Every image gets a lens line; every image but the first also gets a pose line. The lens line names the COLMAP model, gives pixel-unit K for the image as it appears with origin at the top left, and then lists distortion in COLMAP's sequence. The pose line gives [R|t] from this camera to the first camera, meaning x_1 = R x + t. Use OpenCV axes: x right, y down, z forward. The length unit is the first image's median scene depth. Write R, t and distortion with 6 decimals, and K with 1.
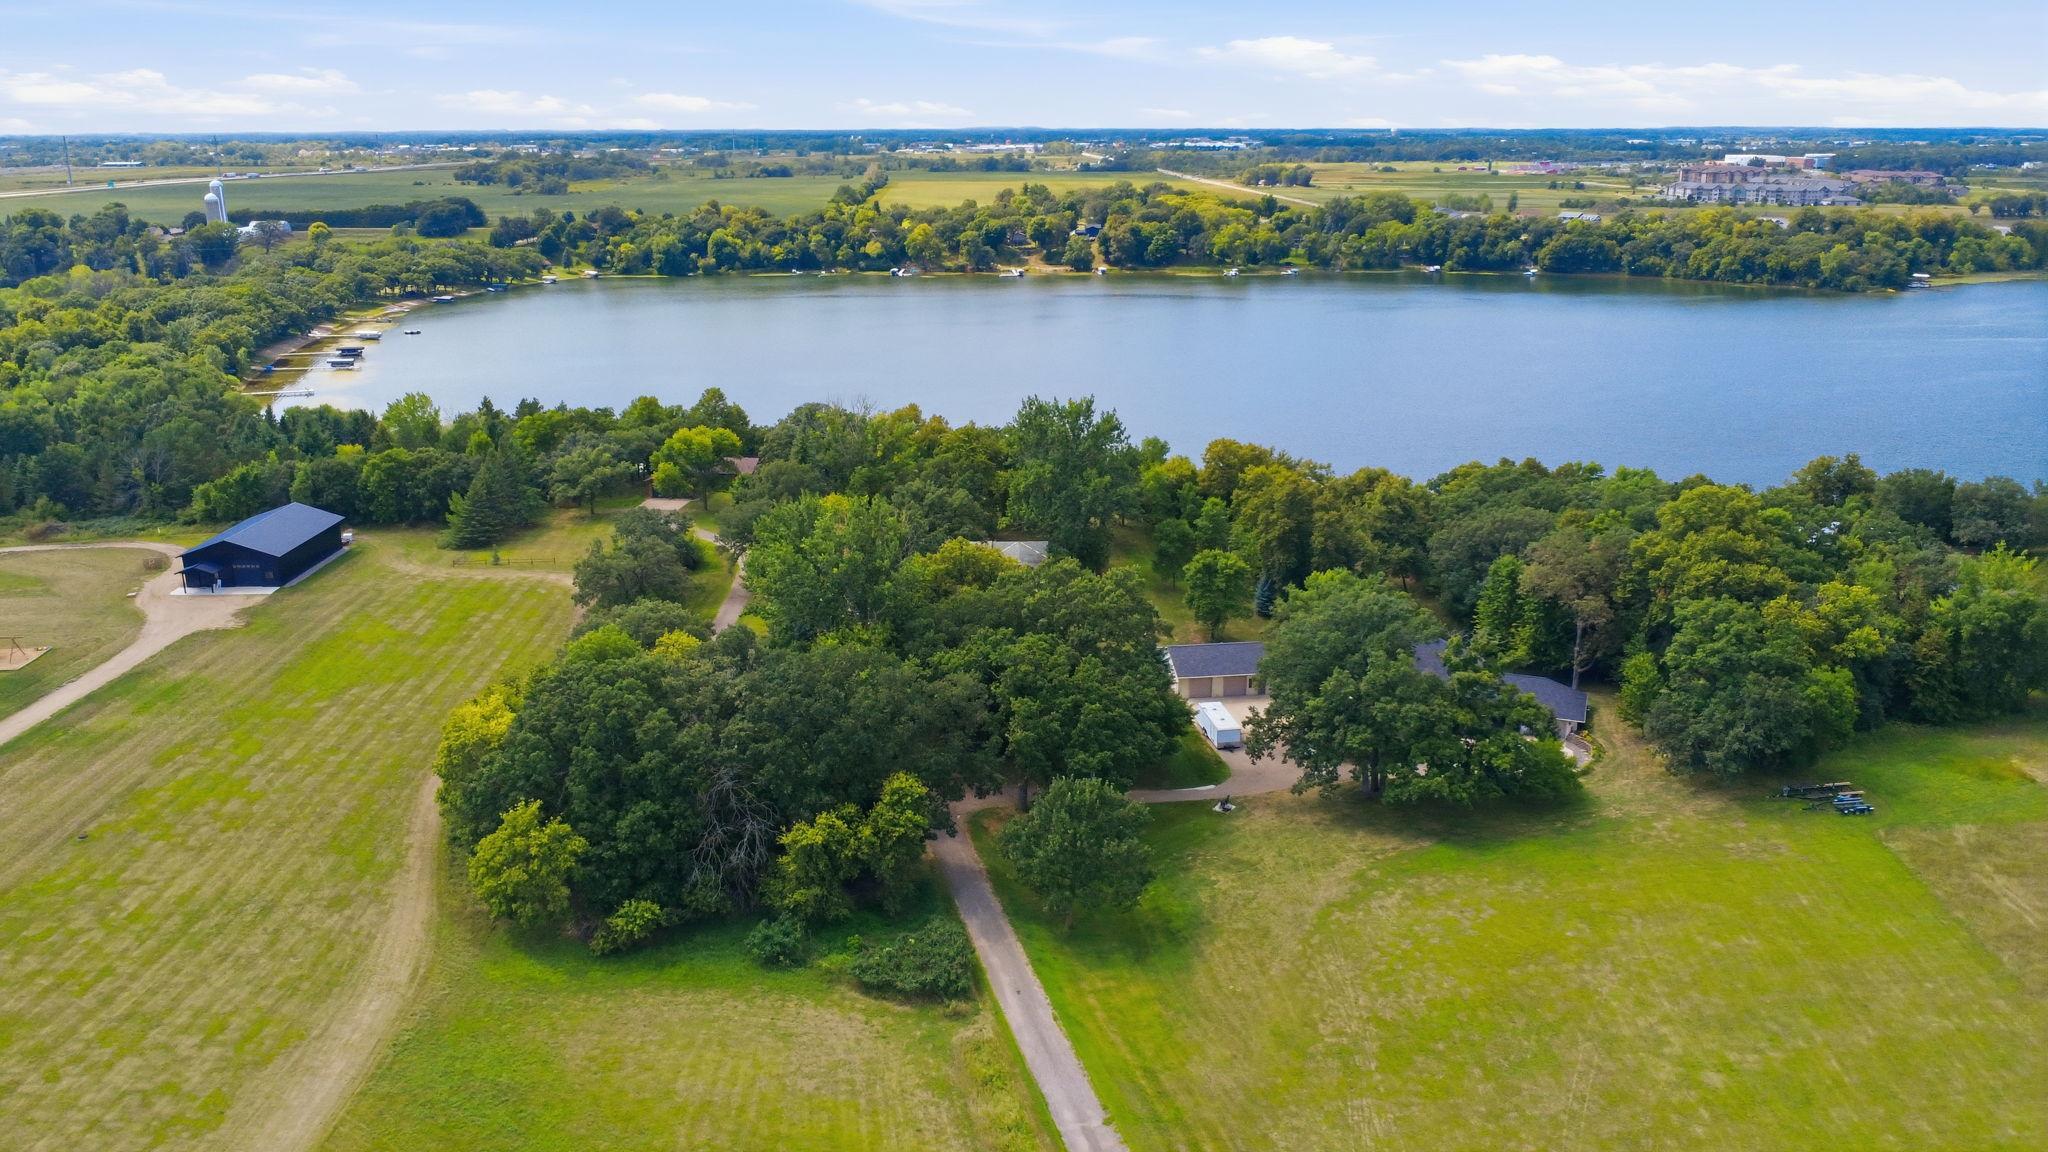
lens RADIAL K [[1521.5, 0, 1018.1], [0, 1521.5, 580.4], [0, 0, 1]] dist [0.000064, -0.002591]
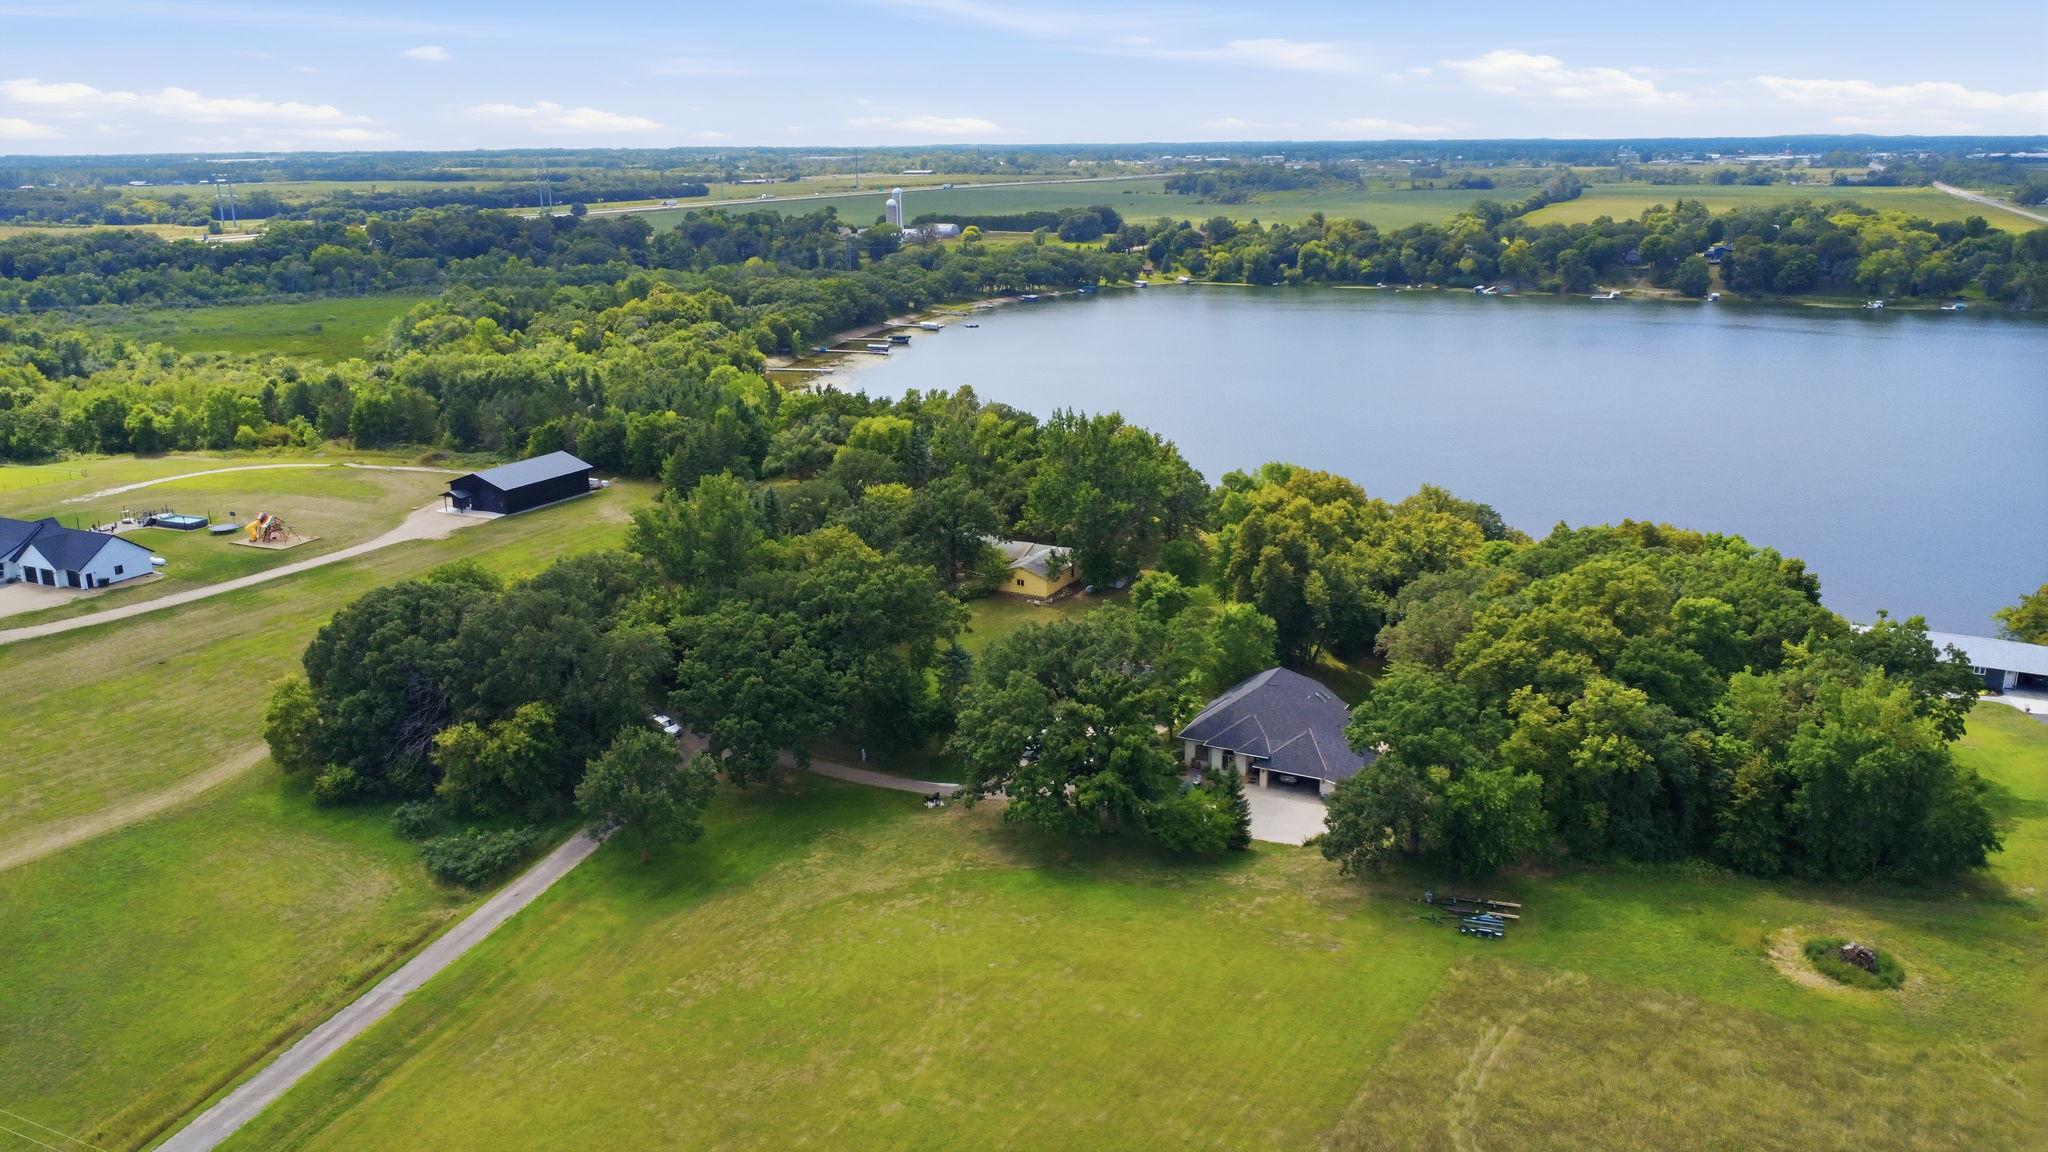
lens RADIAL K [[1521.5, 0, 1018.1], [0, 1521.5, 580.4], [0, 0, 1]] dist [0.000064, -0.002591]
pose [[0.888122, 0.122848, -0.442886, 0.107125], [-0.125709, 0.991800, 0.023021, -0.005584], [0.442082, 0.035229, 0.896282, 0.015313]]
